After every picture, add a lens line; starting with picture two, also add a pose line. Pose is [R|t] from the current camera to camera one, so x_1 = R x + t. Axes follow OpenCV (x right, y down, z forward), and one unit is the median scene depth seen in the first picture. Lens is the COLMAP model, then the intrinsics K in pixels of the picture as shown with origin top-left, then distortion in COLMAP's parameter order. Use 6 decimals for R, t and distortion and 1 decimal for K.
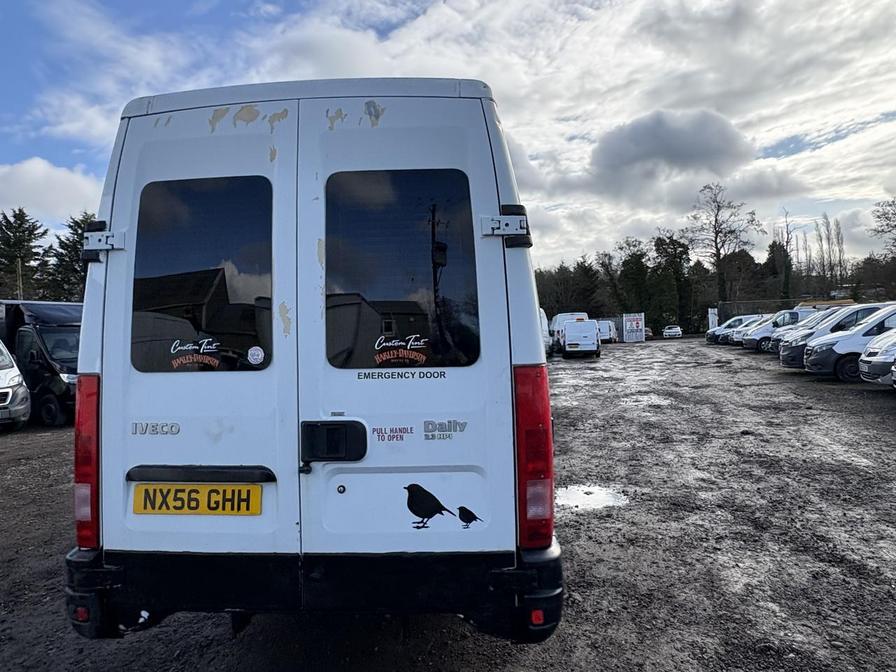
lens RADIAL K [[577.4, 0, 451.0], [0, 577.4, 299.8], [0, 0, 1]] dist [-0.001234, 0.002461]
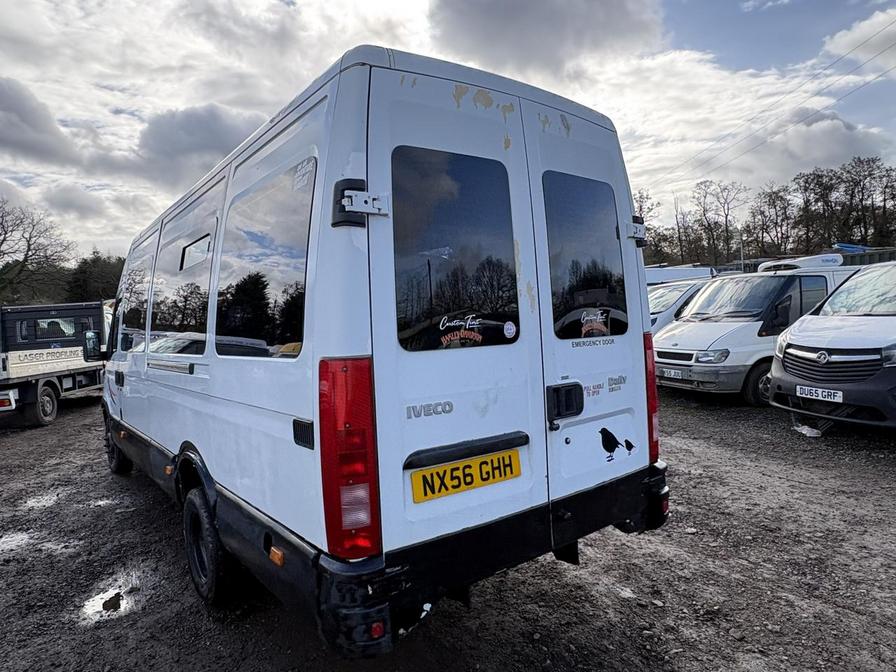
lens RADIAL K [[577.4, 0, 454.0], [0, 577.4, 299.6], [0, 0, 1]] dist [-0.001234, 0.002461]
pose [[0.736625, 0.016118, 0.676109, -1.129902], [-0.019052, 0.999814, -0.003077, 0.045276], [-0.676033, -0.010615, 0.736795, 0.279060]]
